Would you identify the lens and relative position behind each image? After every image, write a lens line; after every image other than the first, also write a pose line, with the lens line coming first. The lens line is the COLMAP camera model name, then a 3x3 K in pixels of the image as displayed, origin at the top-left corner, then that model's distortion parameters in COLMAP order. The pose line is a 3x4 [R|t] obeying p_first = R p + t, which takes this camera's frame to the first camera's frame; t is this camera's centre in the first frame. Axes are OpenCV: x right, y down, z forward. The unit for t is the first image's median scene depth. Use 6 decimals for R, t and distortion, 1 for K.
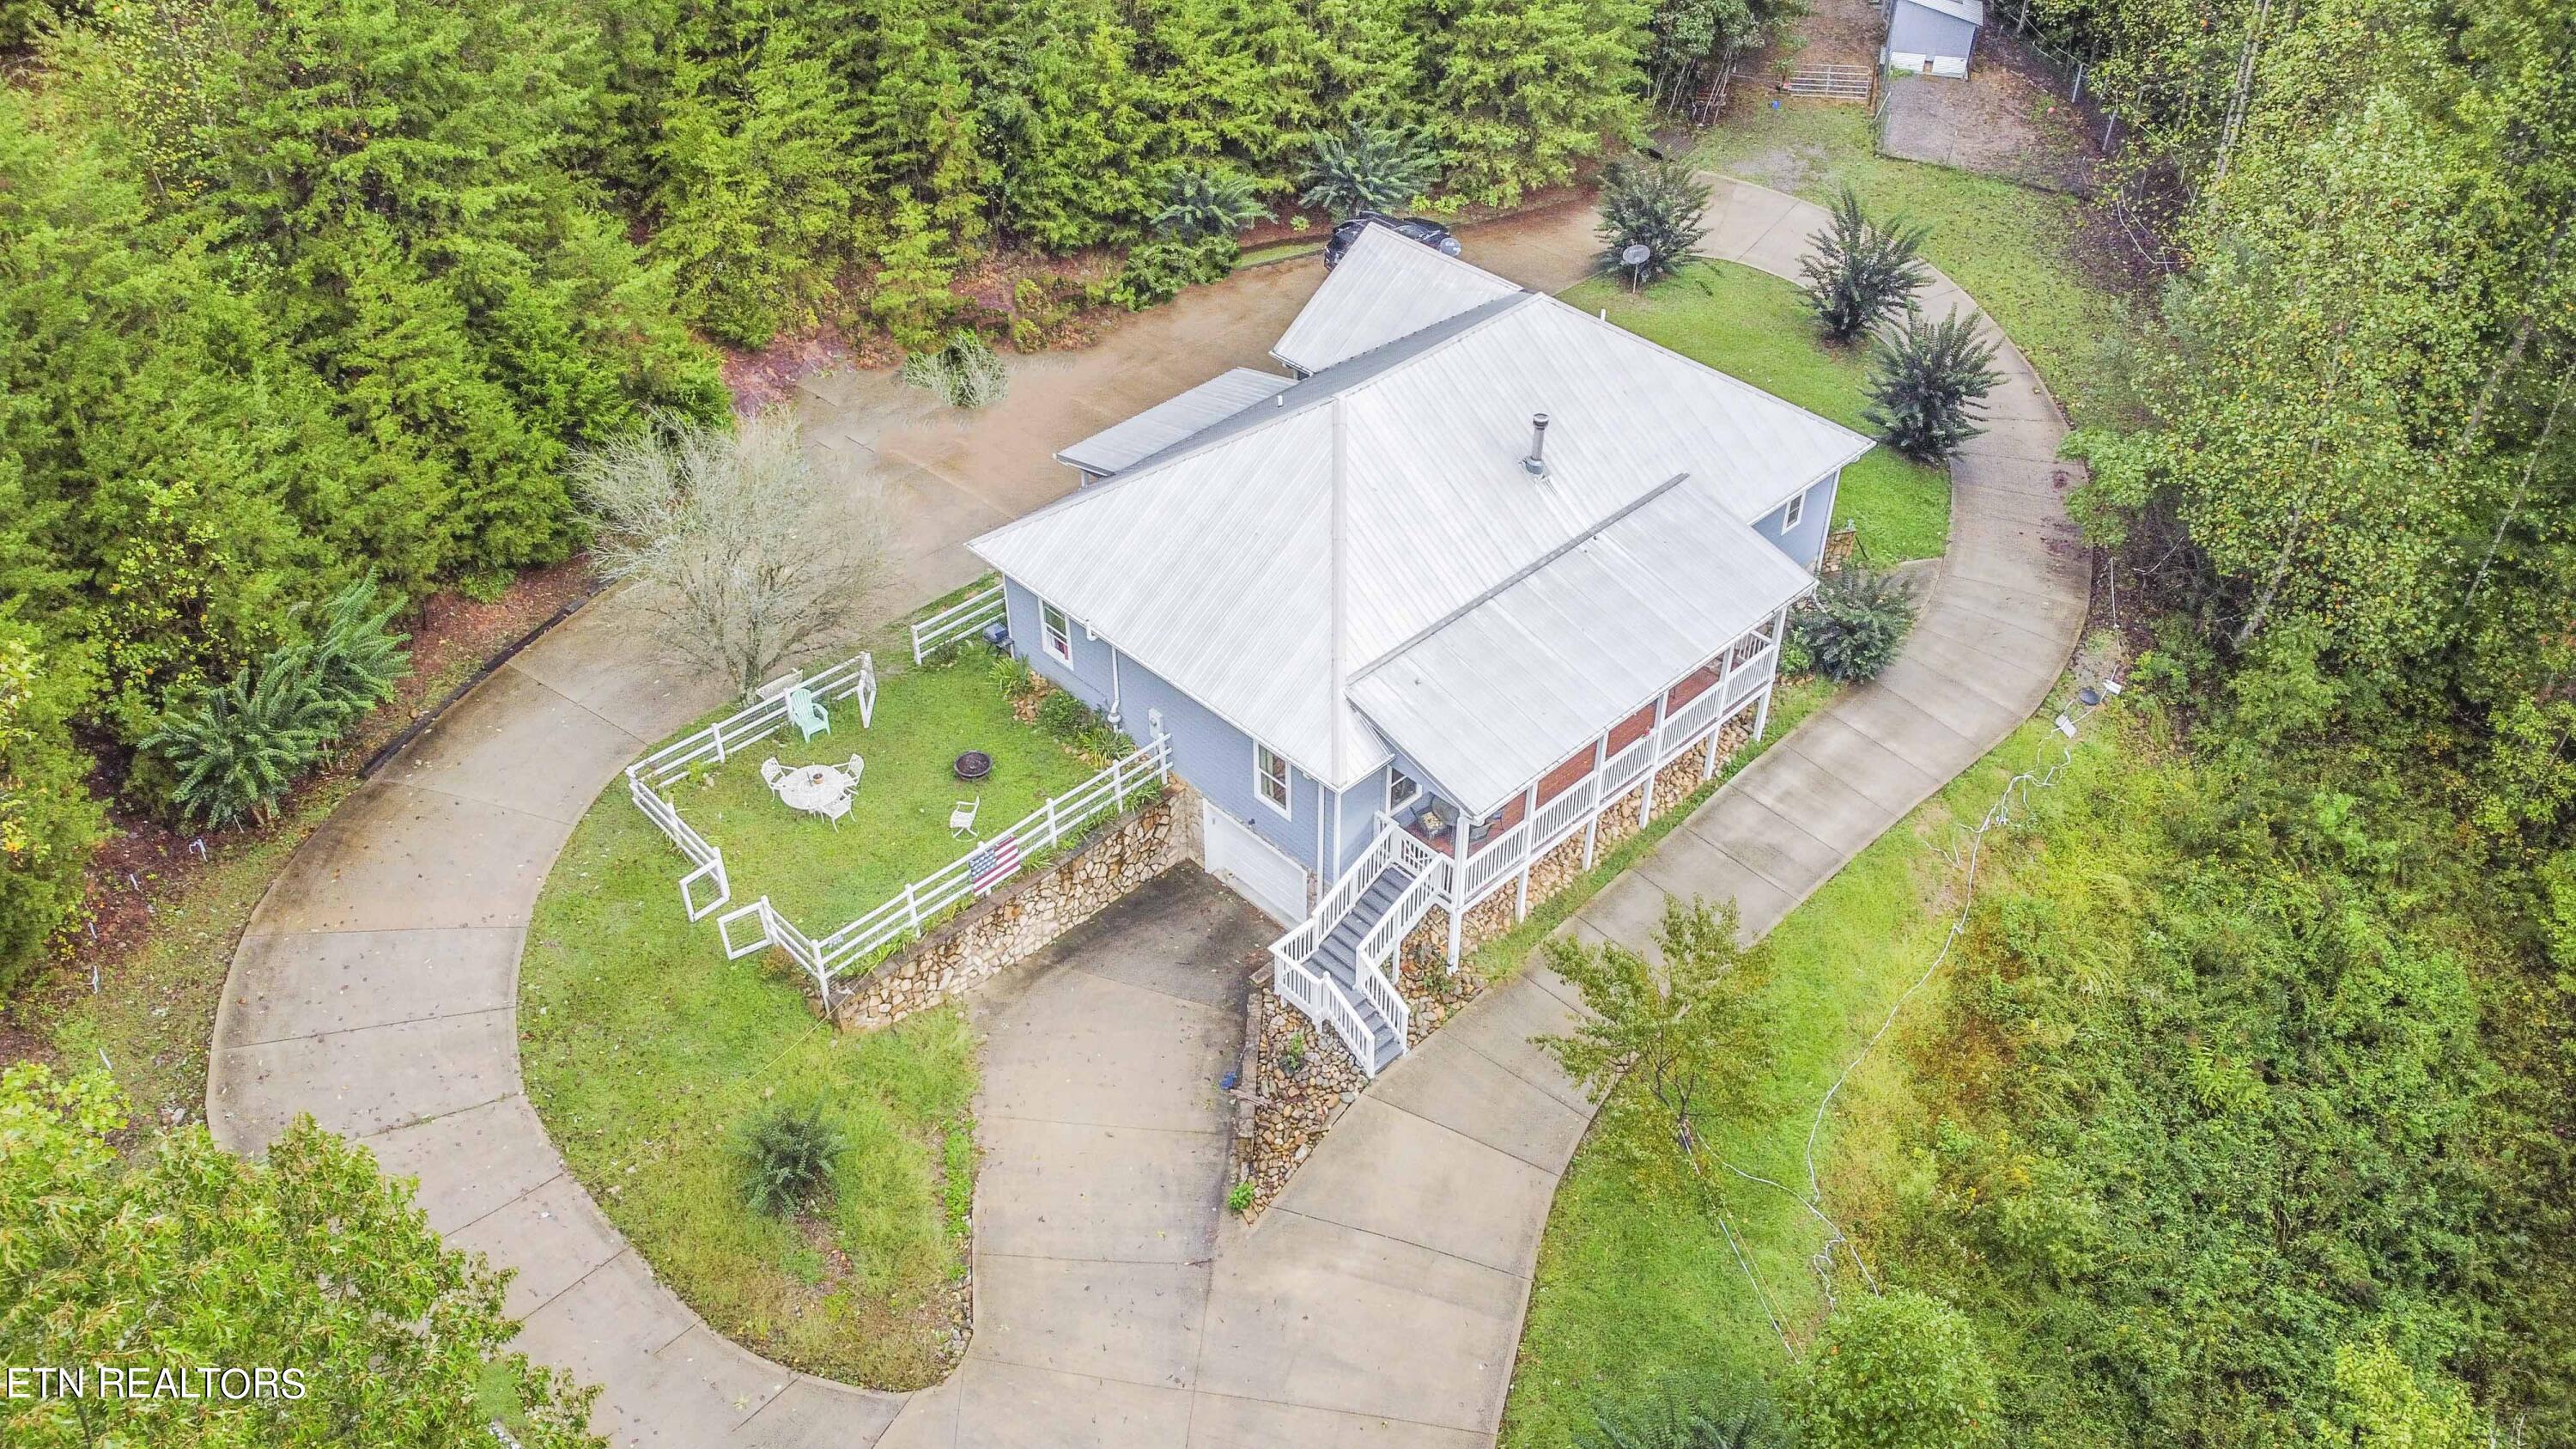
lens RADIAL K [[1971.7, 0, 1288.0], [0, 1971.7, 724.5], [0, 0, 1]] dist [0.001942, 0.001261]
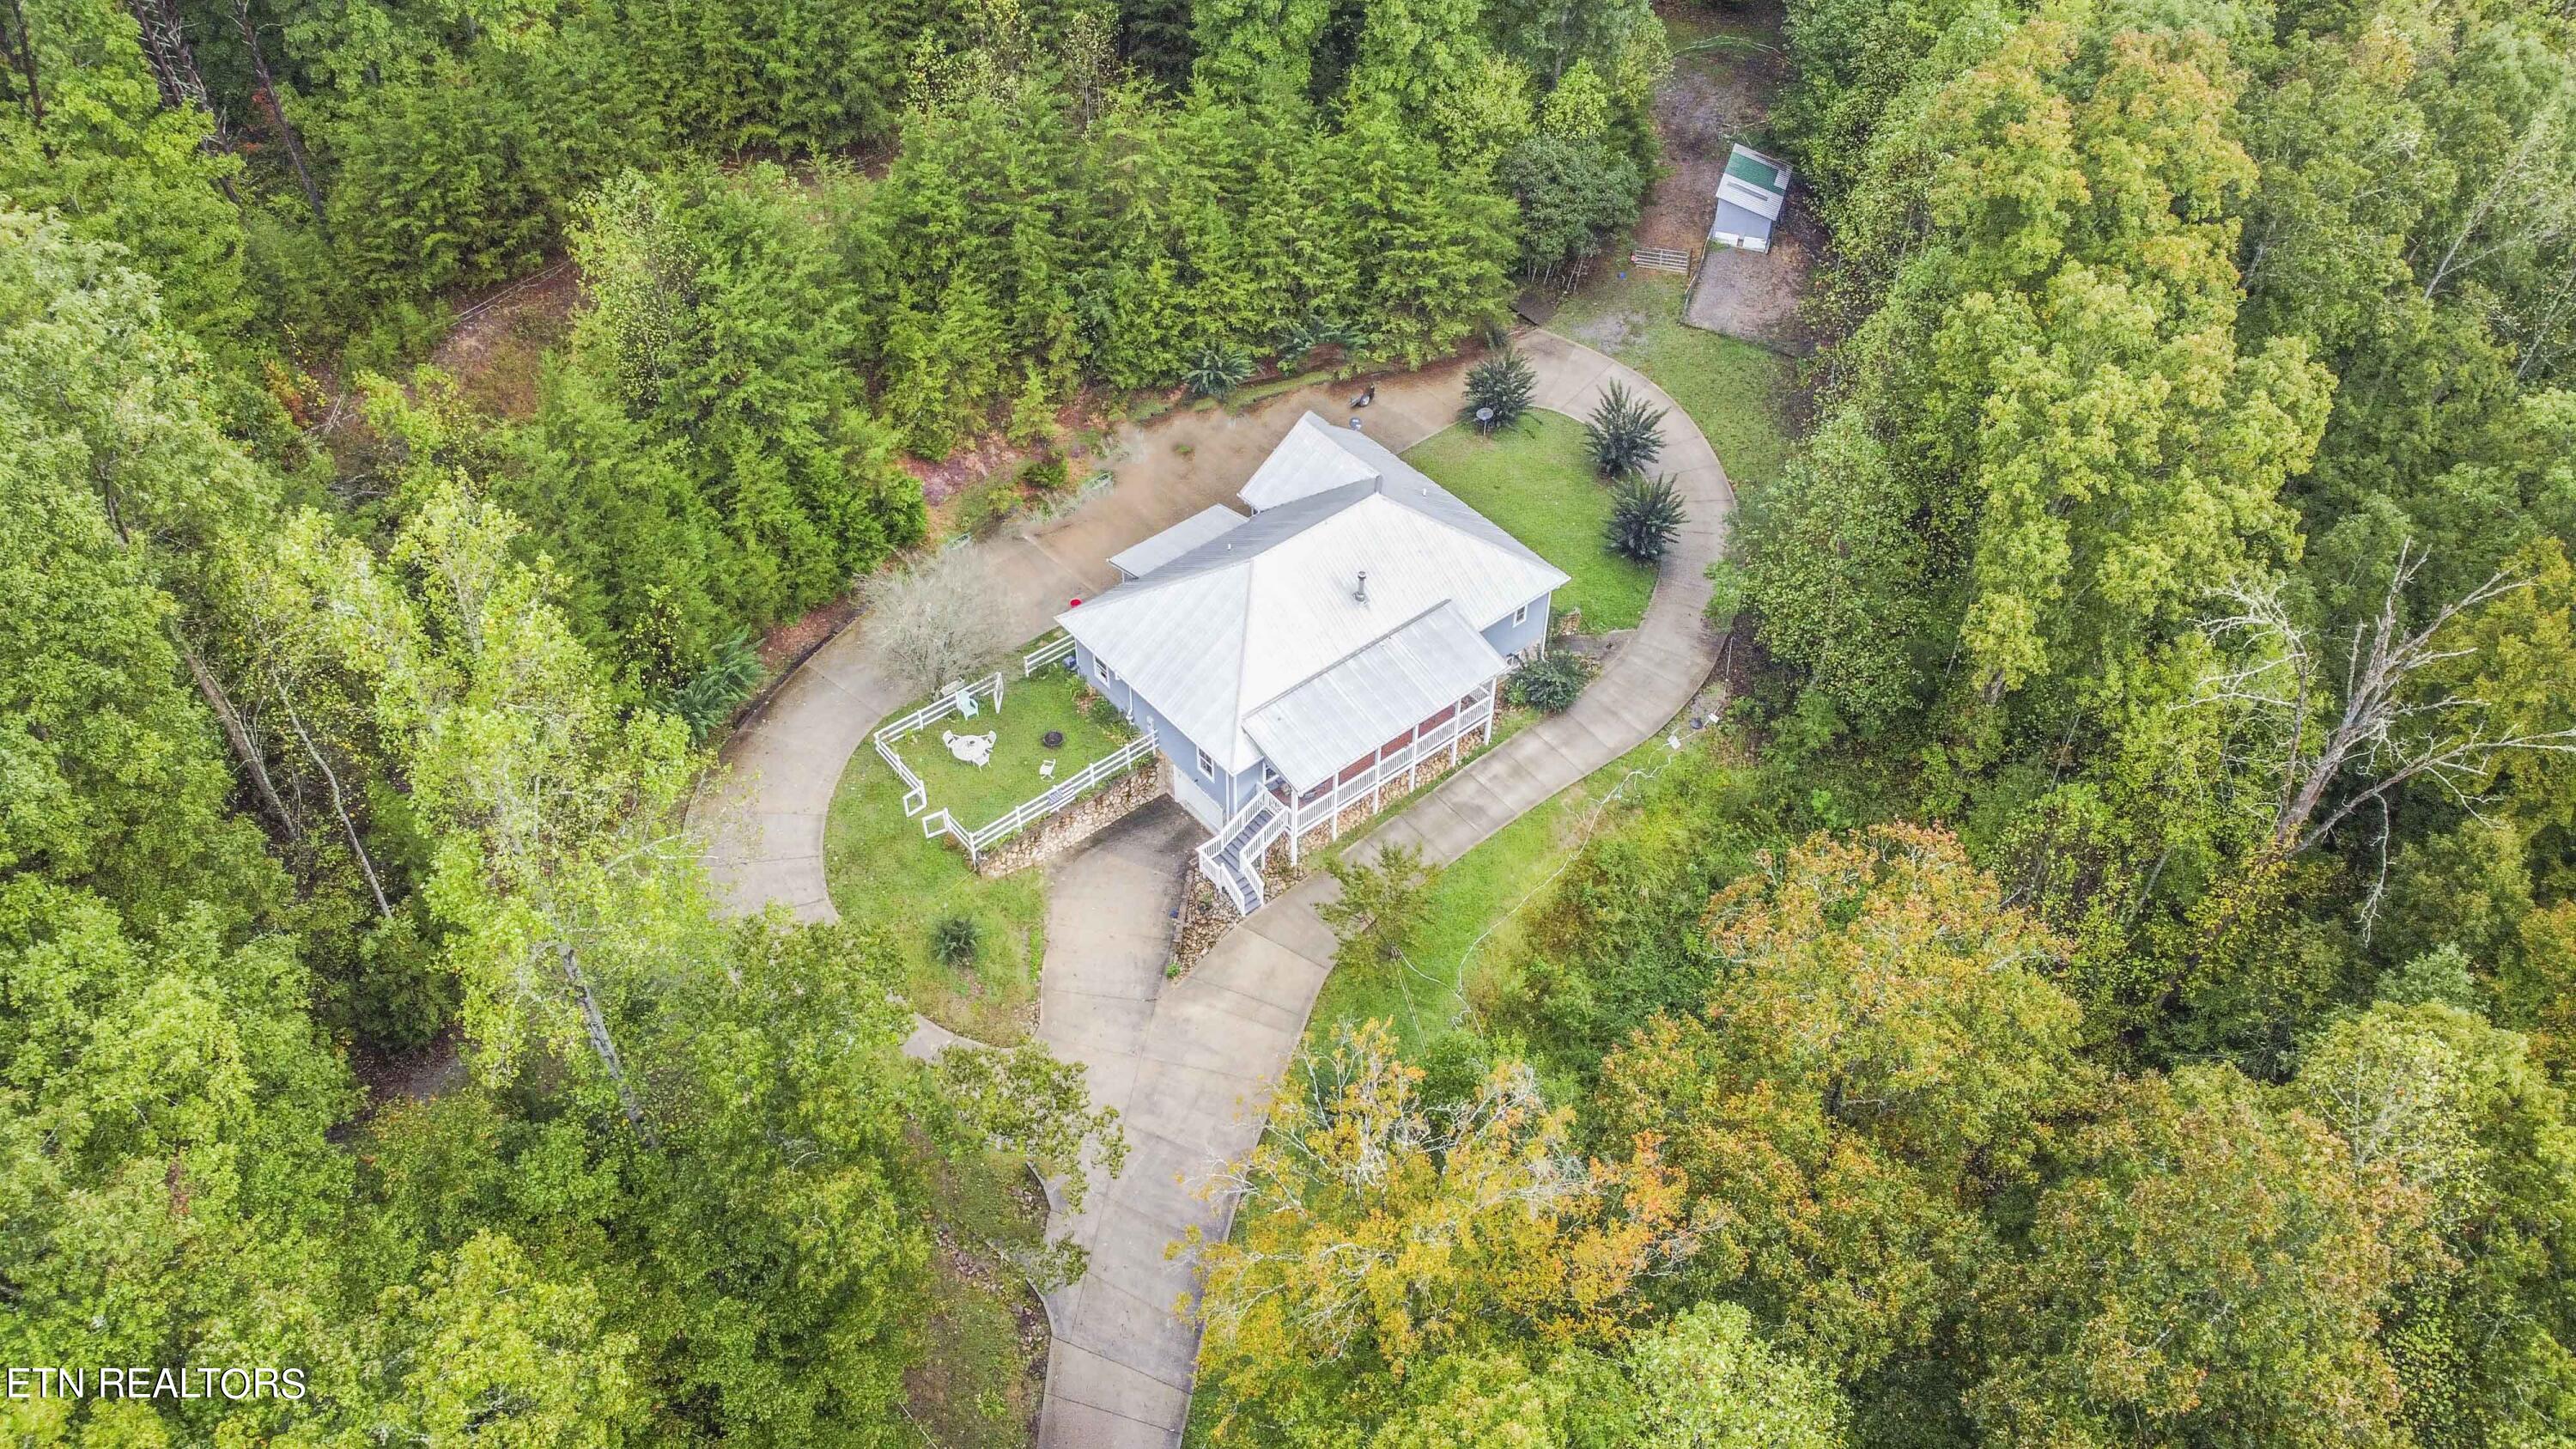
lens RADIAL K [[1971.7, 0, 1288.0], [0, 1971.7, 724.5], [0, 0, 1]] dist [0.001942, 0.001261]
pose [[0.997132, 0.057514, -0.049185, 0.151883], [-0.052804, 0.994339, 0.092203, -0.174676], [0.054210, -0.089341, 0.994525, -0.839453]]
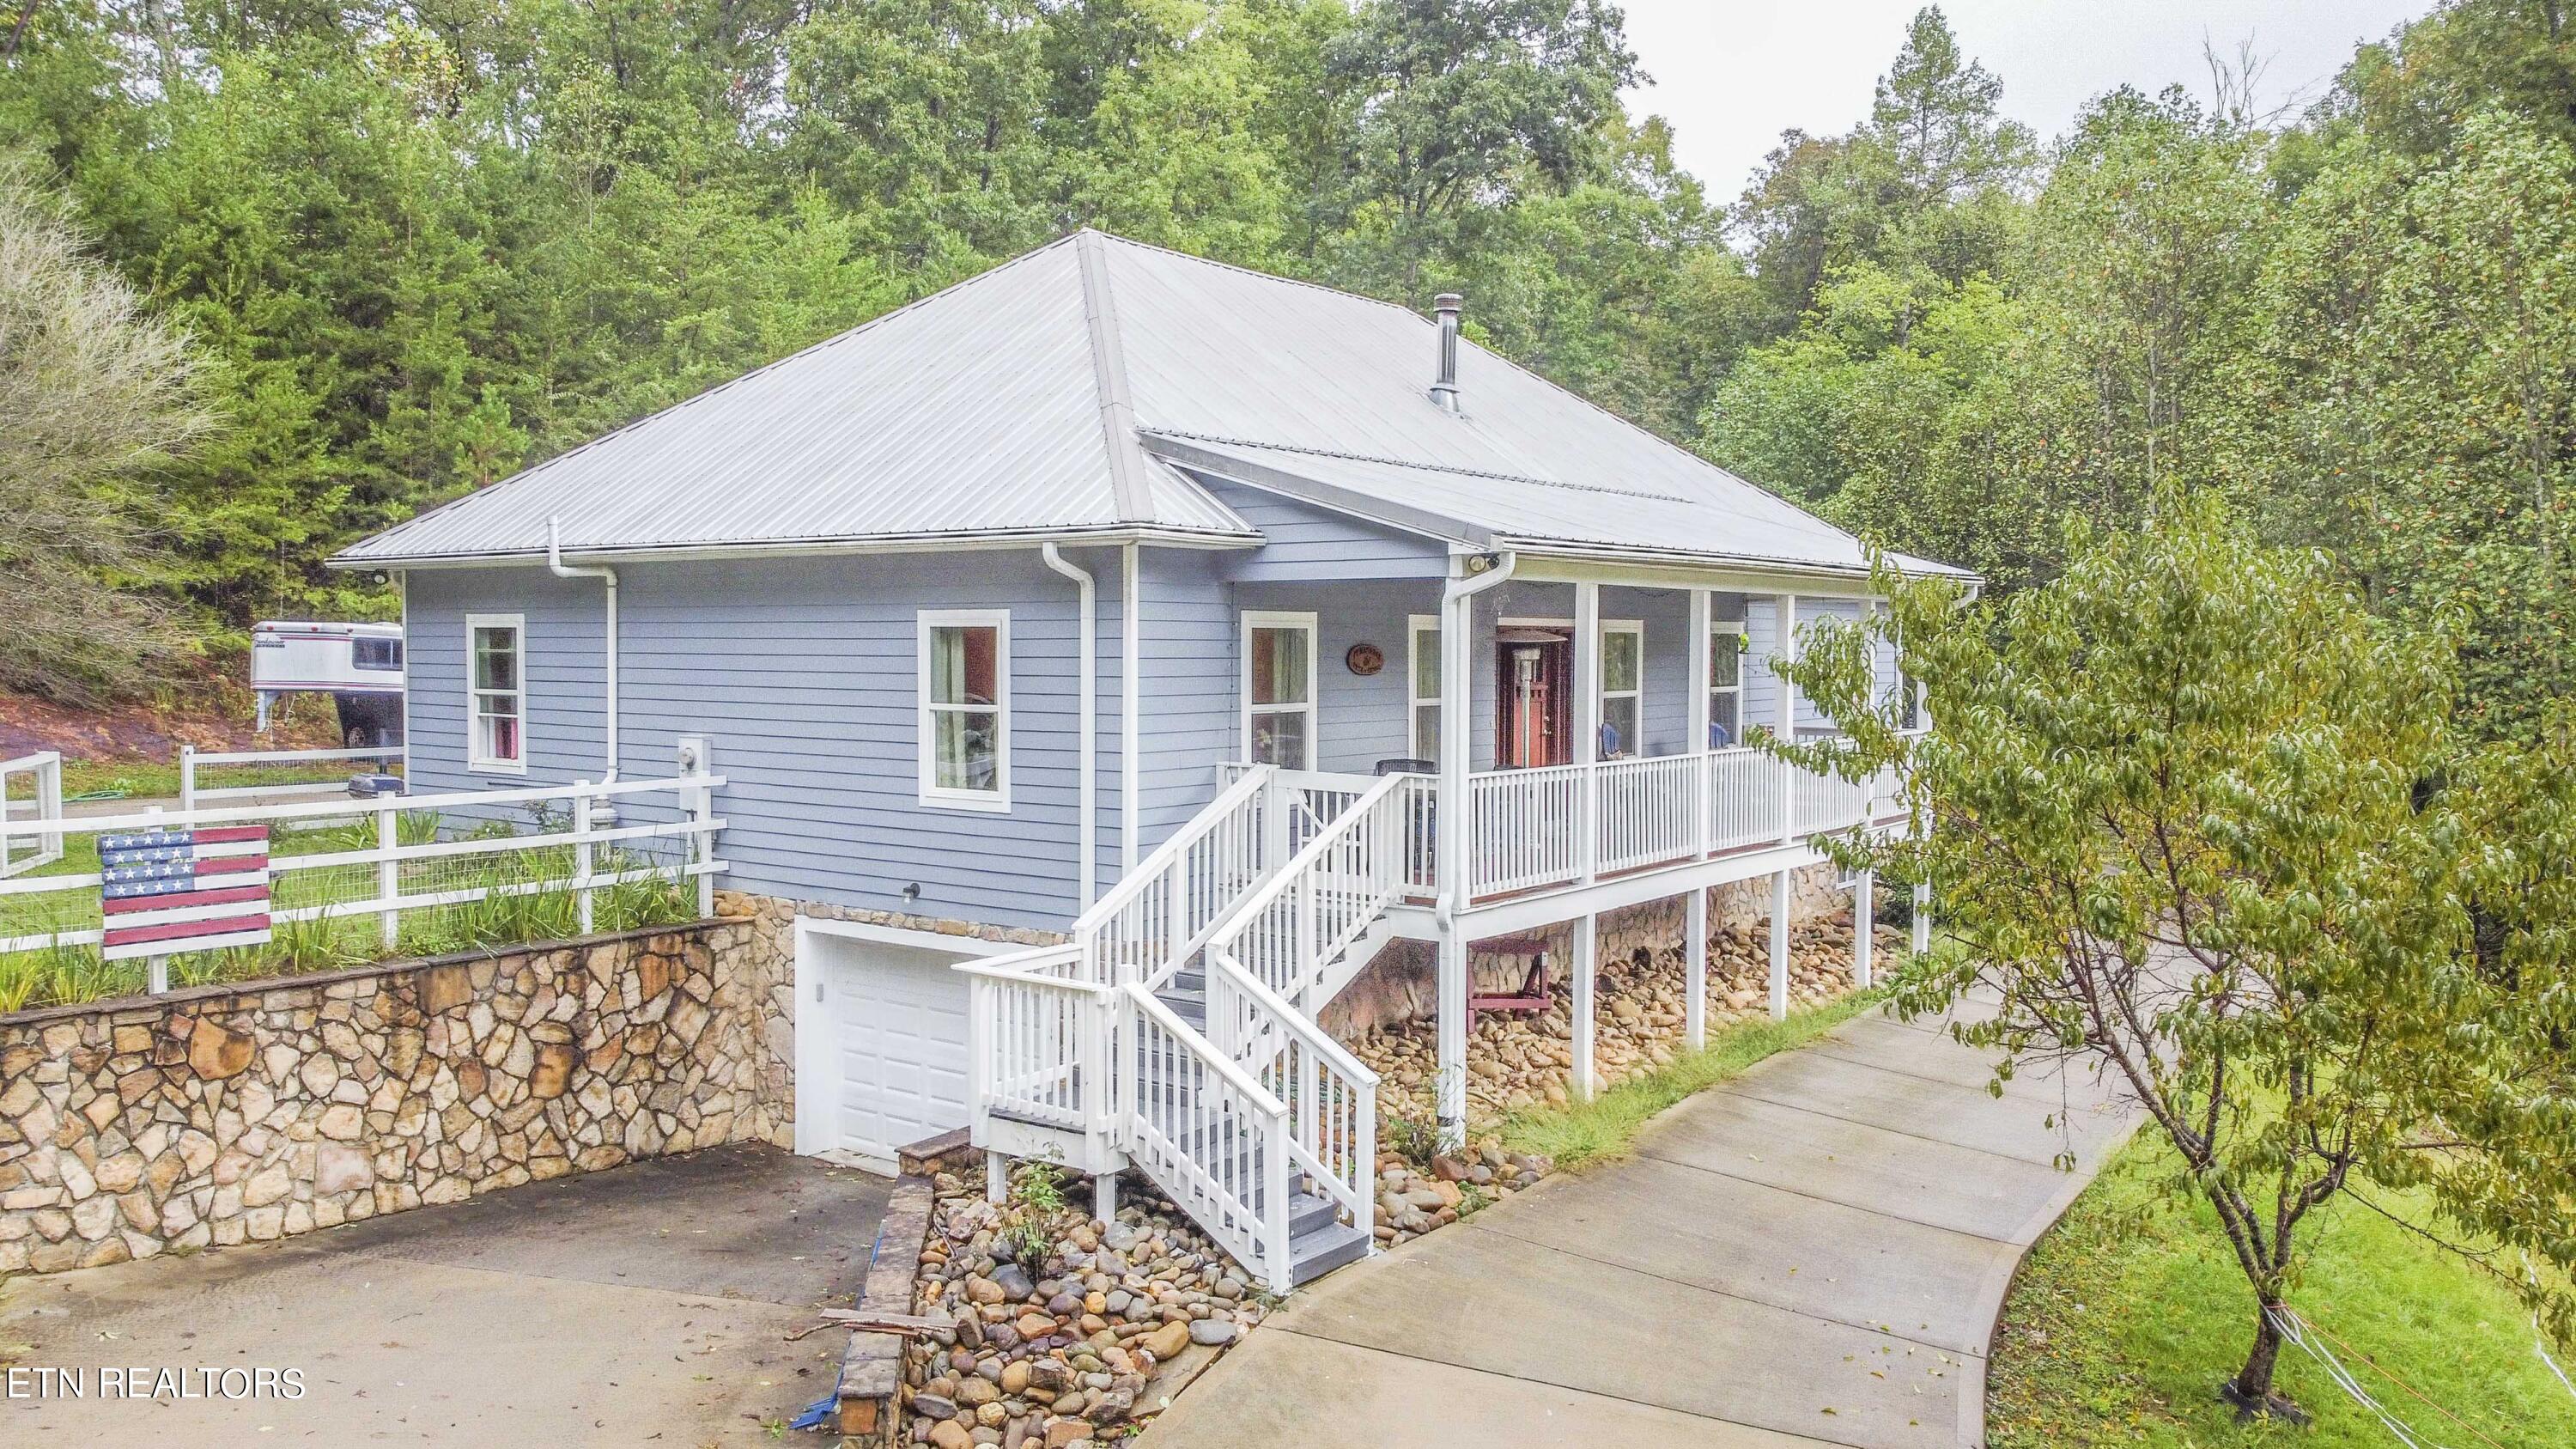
lens RADIAL K [[1971.7, 0, 1288.0], [0, 1971.7, 724.5], [0, 0, 1]] dist [0.001942, 0.001261]
pose [[0.987217, -0.000553, 0.159382, -0.006028], [0.096589, 0.797523, -0.595507, 0.257396], [-0.126781, 0.603289, 0.787381, 0.608804]]
